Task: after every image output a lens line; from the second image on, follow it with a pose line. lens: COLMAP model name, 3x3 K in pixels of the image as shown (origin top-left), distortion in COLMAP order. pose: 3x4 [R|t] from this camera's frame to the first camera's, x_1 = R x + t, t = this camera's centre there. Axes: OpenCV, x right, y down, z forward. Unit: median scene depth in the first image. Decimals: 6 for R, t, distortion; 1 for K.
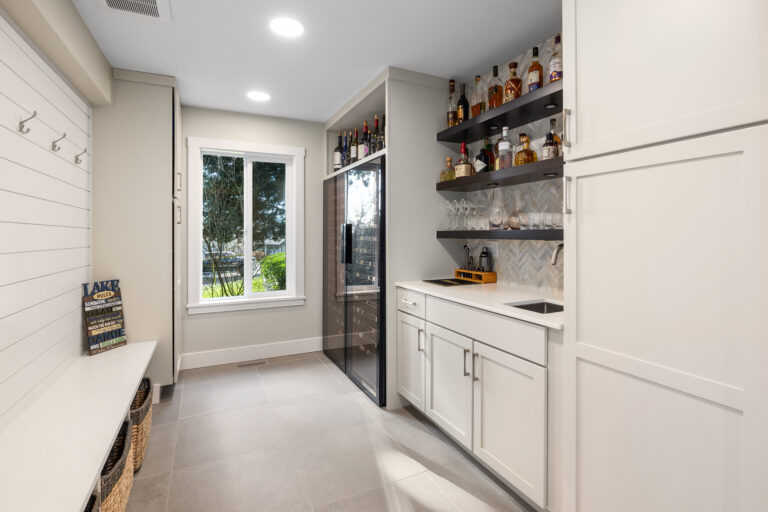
lens RADIAL K [[362.7, 0, 372.3], [0, 362.7, 234.8], [0, 0, 1]] dist [-0.009157, 0.001080]
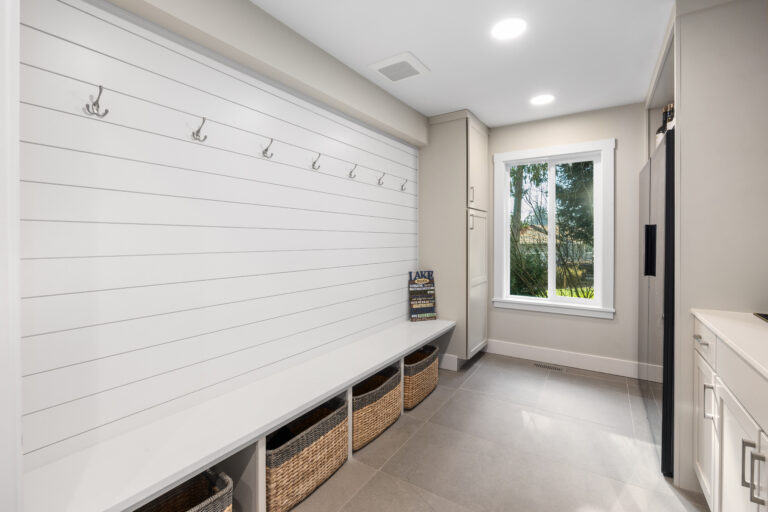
lens RADIAL K [[350.4, 0, 426.4], [0, 350.4, 239.2], [0, 0, 1]] dist [-0.001120, 0.000617]
pose [[0.559417, 0.003573, -0.828878, 0.397047], [-0.000863, 0.999993, 0.003728, -0.001673], [0.828886, -0.001370, 0.559416, 0.245385]]
